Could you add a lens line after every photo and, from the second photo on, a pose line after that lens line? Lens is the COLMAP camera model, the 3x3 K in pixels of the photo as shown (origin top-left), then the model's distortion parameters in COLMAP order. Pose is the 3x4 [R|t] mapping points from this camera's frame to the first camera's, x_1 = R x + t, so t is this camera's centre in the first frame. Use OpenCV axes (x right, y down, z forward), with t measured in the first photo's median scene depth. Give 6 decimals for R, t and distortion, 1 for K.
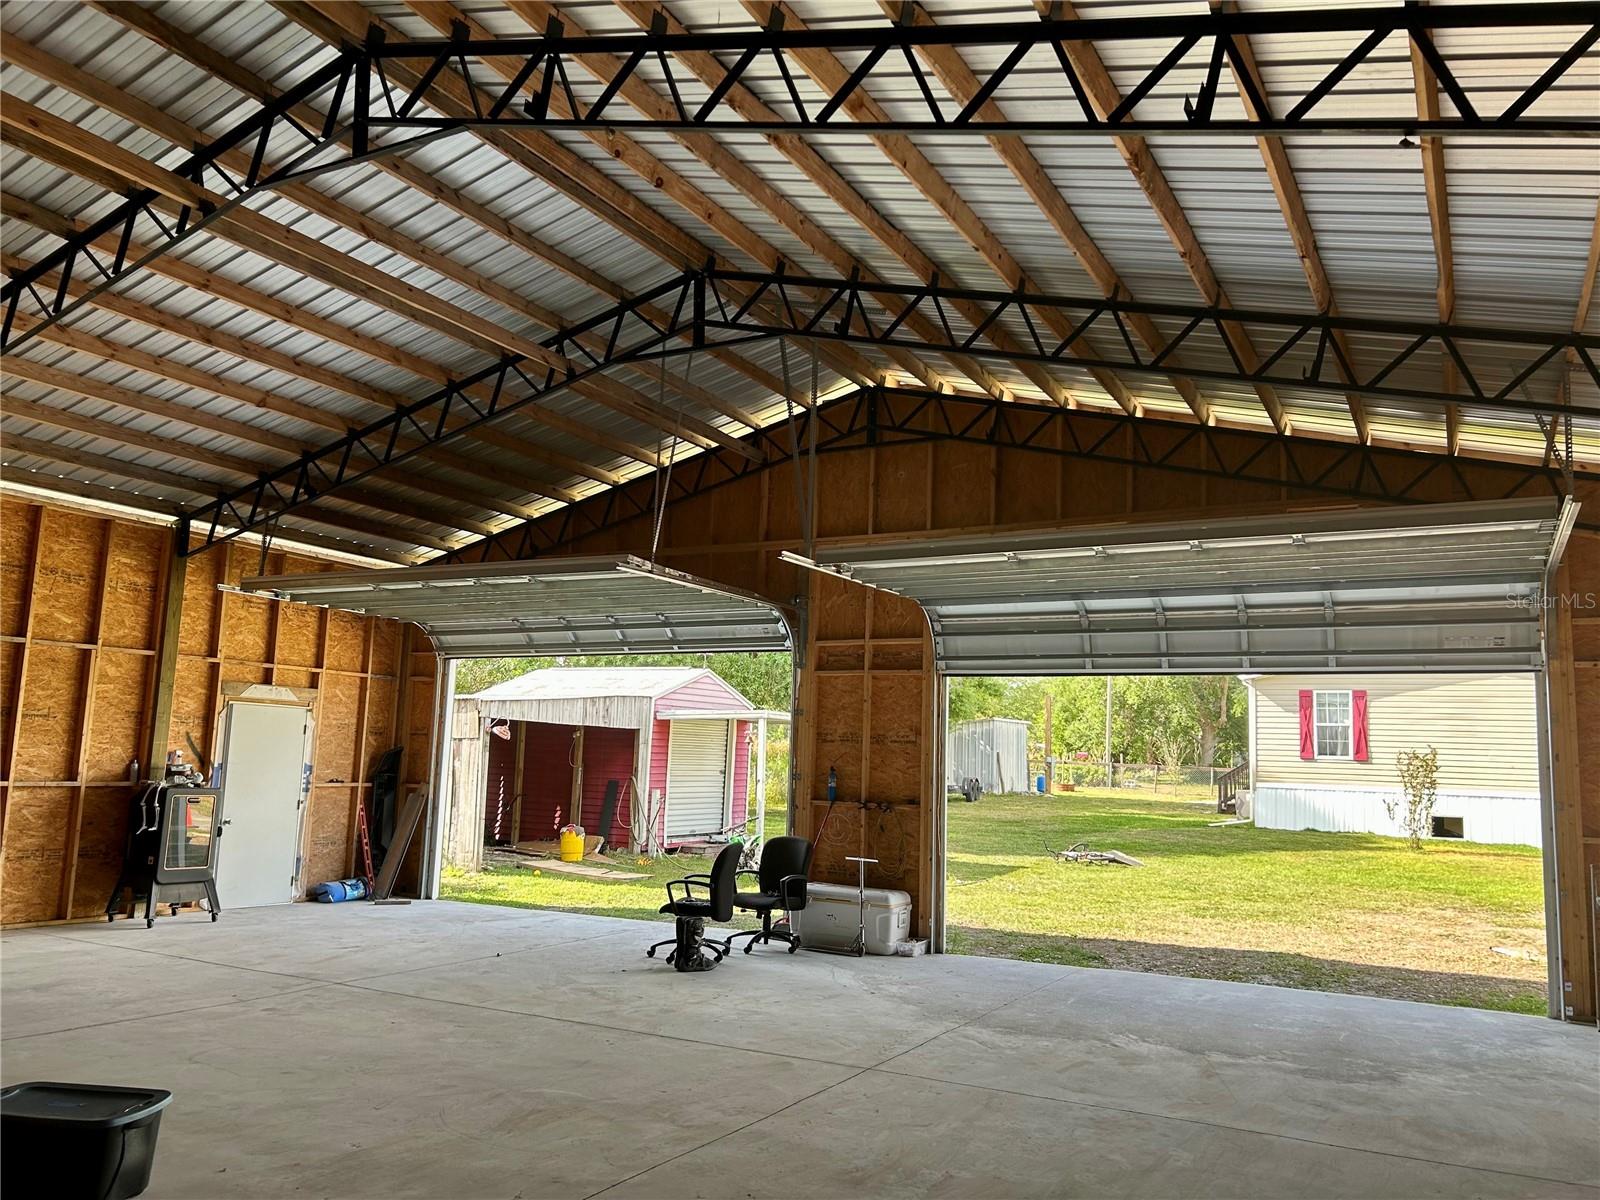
lens RADIAL K [[1212.8, 0, 805.9], [0, 1212.8, 593.0], [0, 0, 1]] dist [0.033700, -0.046093]
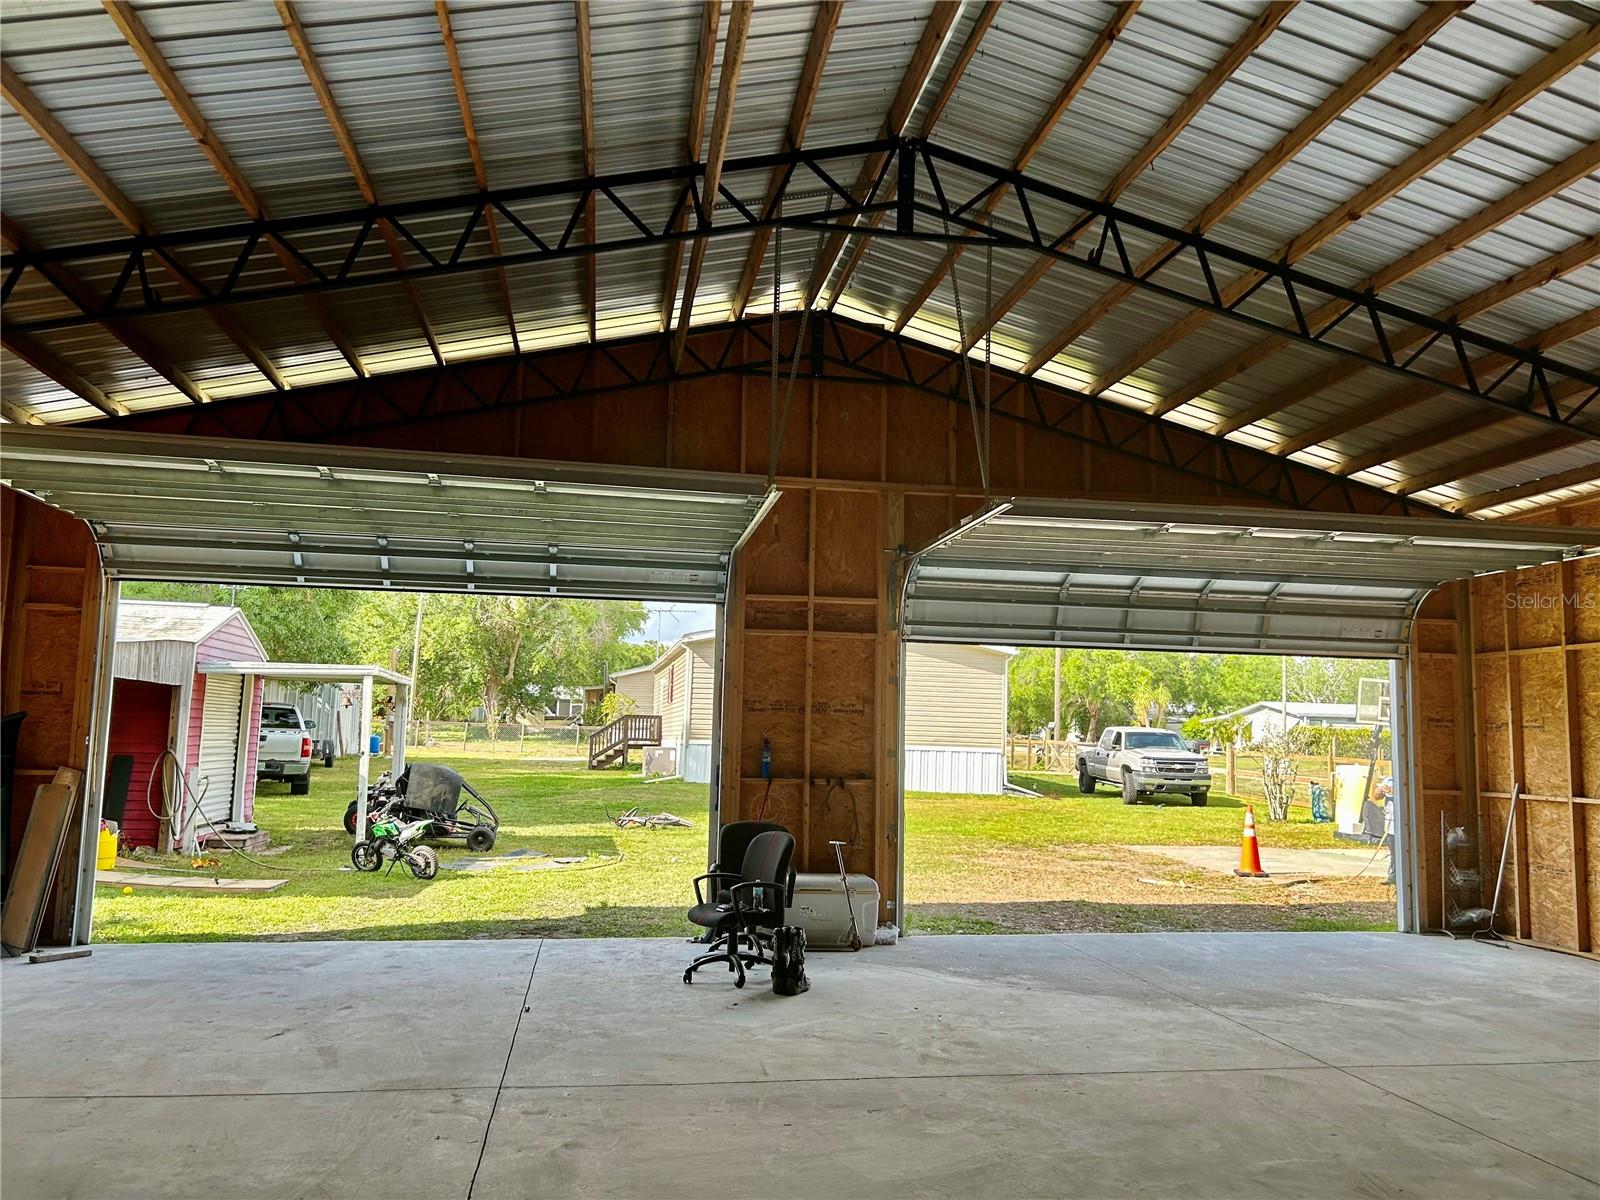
lens RADIAL K [[1212.8, 0, 802.5], [0, 1212.8, 606.2], [0, 0, 1]] dist [0.033700, -0.046093]
pose [[0.778522, 0.054955, 0.625206, -0.515425], [-0.085249, 0.996186, 0.018590, 0.030142], [-0.621800, -0.067771, 0.780238, 0.315844]]
